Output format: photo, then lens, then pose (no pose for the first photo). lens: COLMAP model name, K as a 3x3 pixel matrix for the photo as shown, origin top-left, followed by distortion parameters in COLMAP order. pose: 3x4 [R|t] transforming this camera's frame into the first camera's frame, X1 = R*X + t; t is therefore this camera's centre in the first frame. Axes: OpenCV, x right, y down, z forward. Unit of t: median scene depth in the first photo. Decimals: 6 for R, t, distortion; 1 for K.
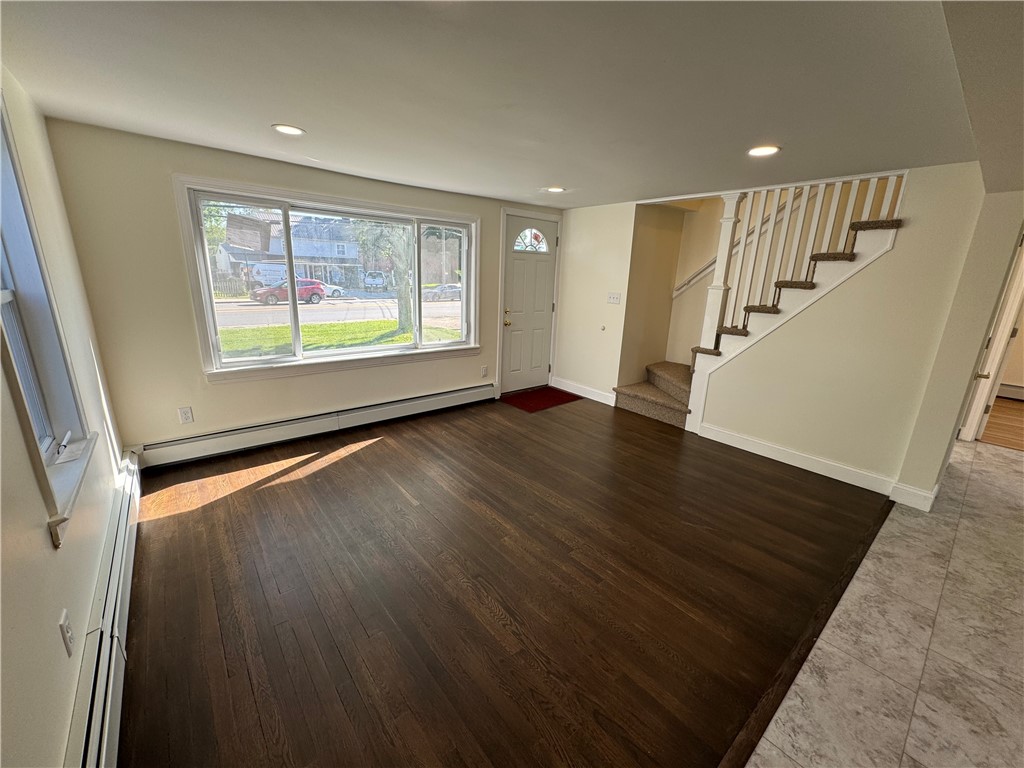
lens RADIAL K [[409.7, 0, 511.9], [0, 409.7, 384.4], [0, 0, 1]] dist [-0.003533, 0.000881]
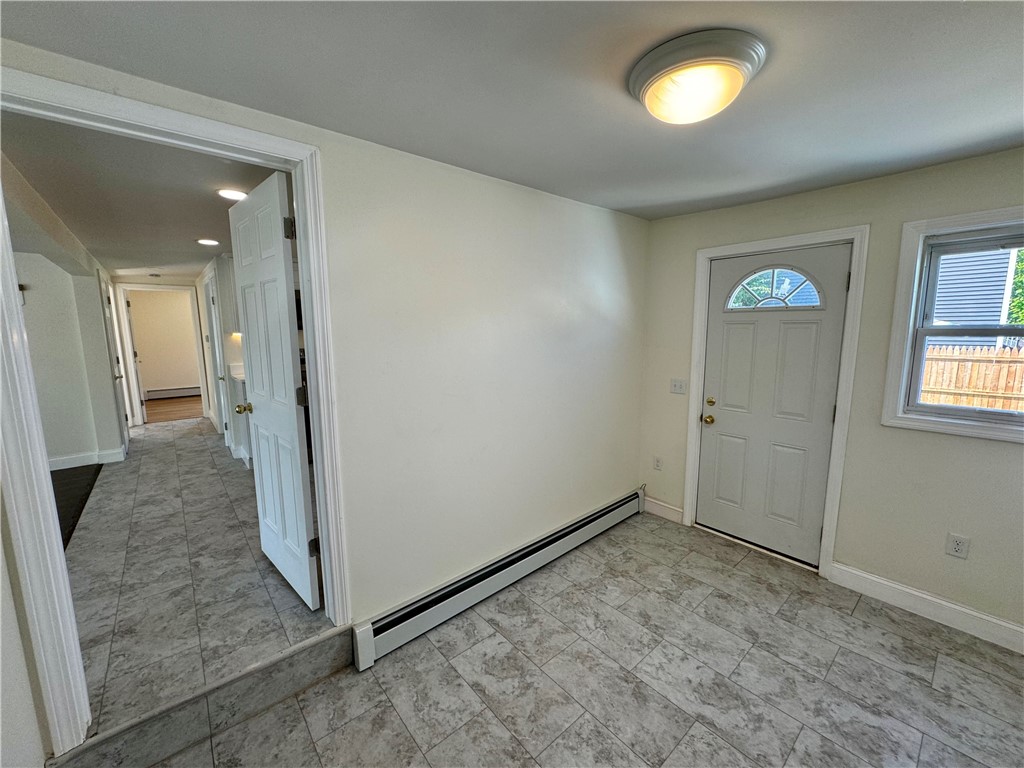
lens RADIAL K [[409.7, 0, 514.8], [0, 409.7, 385.6], [0, 0, 1]] dist [-0.003533, 0.000881]
pose [[-0.016600, -0.170850, 0.985157, -0.613261], [0.267153, 0.948714, 0.169032, 0.175572], [-0.963511, 0.265993, 0.029895, -0.686202]]
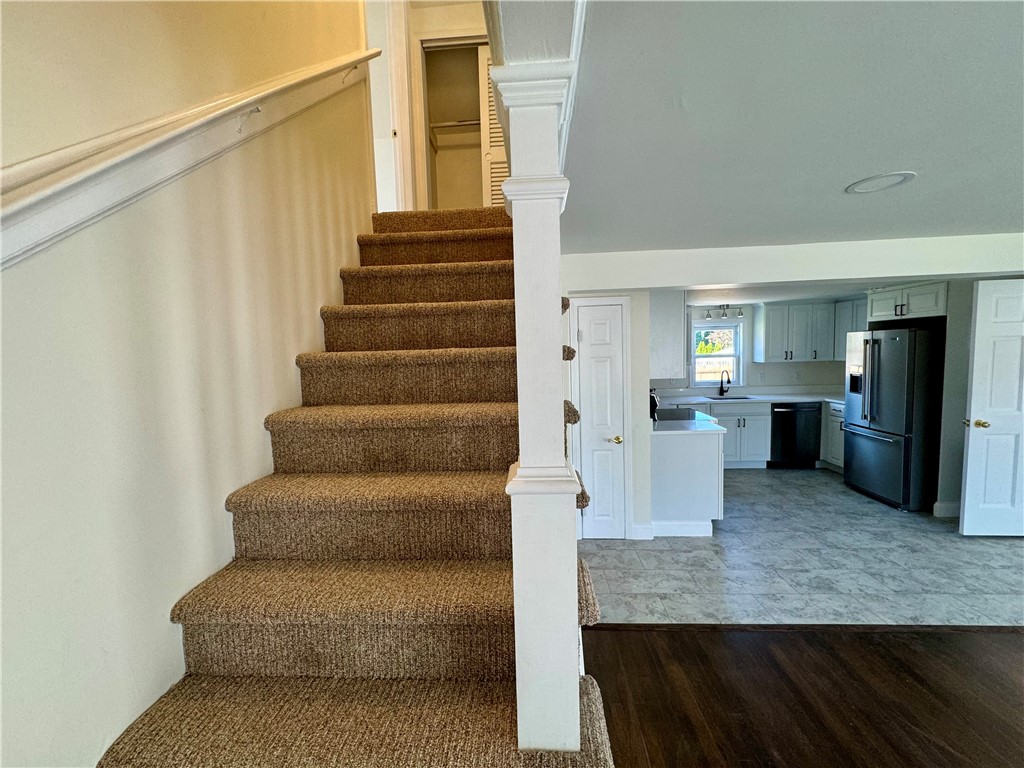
lens RADIAL K [[409.7, 0, 511.0], [0, 409.7, 384.9], [0, 0, 1]] dist [-0.003533, 0.000881]
pose [[-0.728696, -0.062741, 0.681957, 0.519659], [0.188505, 0.938953, 0.287808, -0.504160], [-0.658383, 0.338277, -0.672384, 1.631273]]
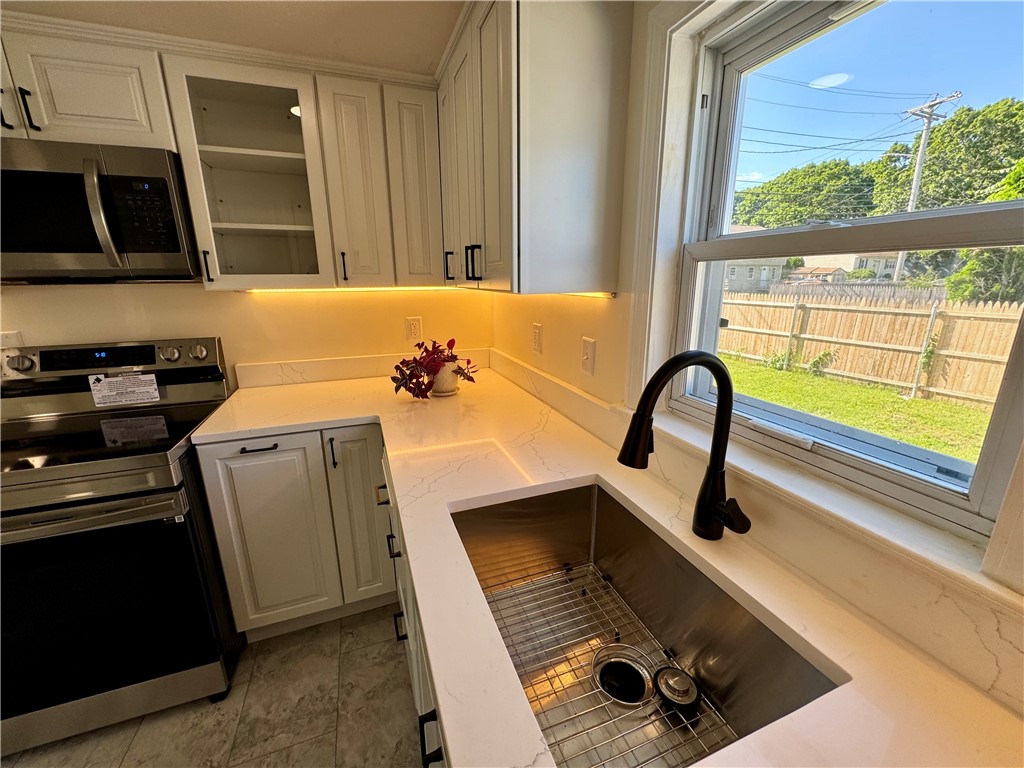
lens RADIAL K [[409.7, 0, 506.9], [0, 409.7, 383.6], [0, 0, 1]] dist [-0.003533, 0.000881]
pose [[0.328762, -0.271903, 0.904425, 0.891849], [0.262299, 0.946270, 0.189136, 0.189841], [-0.907257, 0.175049, 0.382417, -0.568959]]
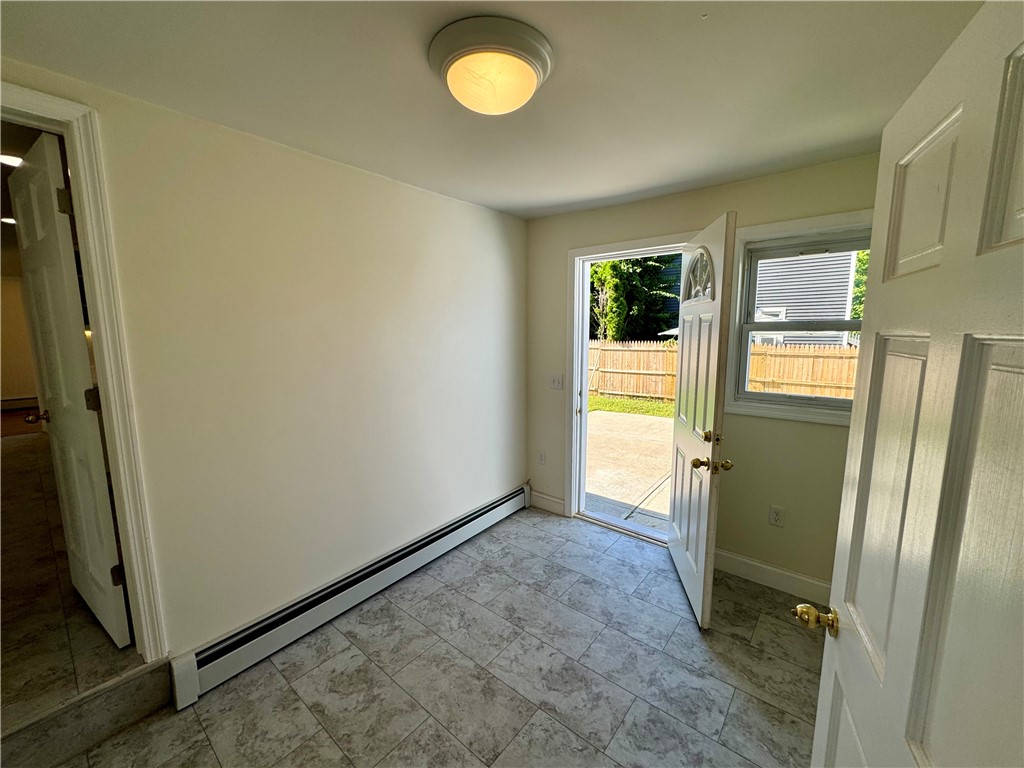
lens RADIAL K [[409.7, 0, 509.6], [0, 409.7, 385.7], [0, 0, 1]] dist [-0.003533, 0.000881]
pose [[-0.189556, -0.165364, 0.967845, -0.608606], [0.255067, 0.943582, 0.211174, 0.325432], [-0.948161, 0.286895, -0.136683, -1.075227]]
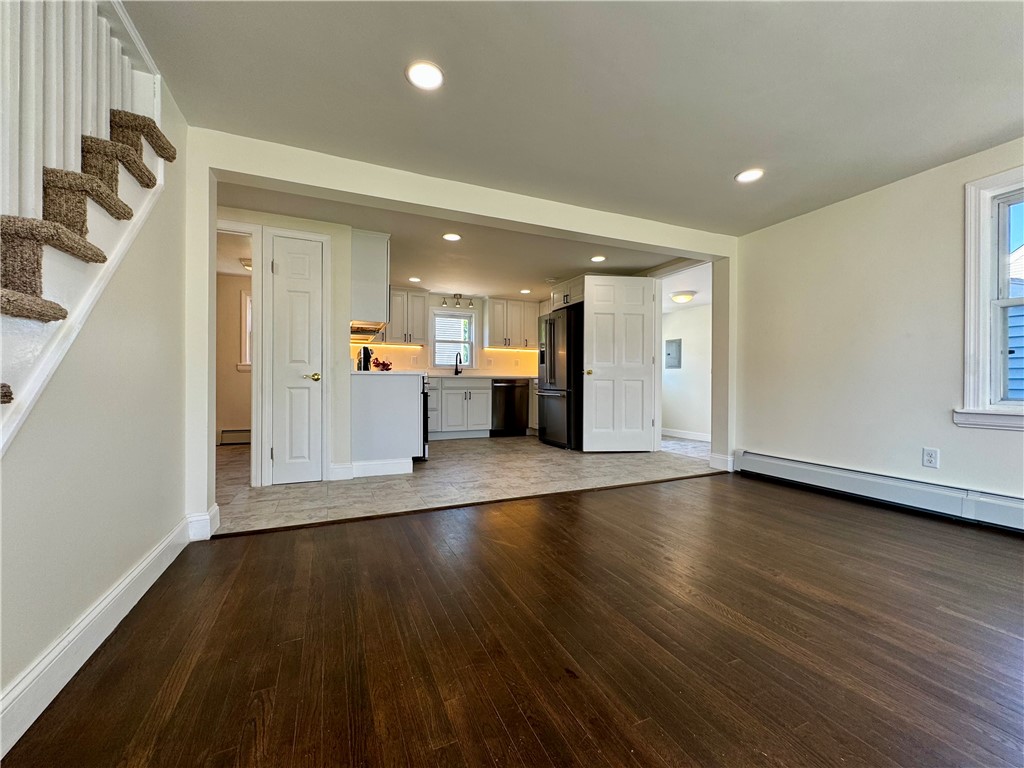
lens RADIAL K [[409.7, 0, 512.8], [0, 409.7, 384.8], [0, 0, 1]] dist [-0.003533, 0.000881]
pose [[-0.962065, -0.034927, 0.270576, 0.204638], [0.039421, 0.963567, 0.264548, -0.186489], [-0.269958, 0.265178, -0.925636, 1.614307]]
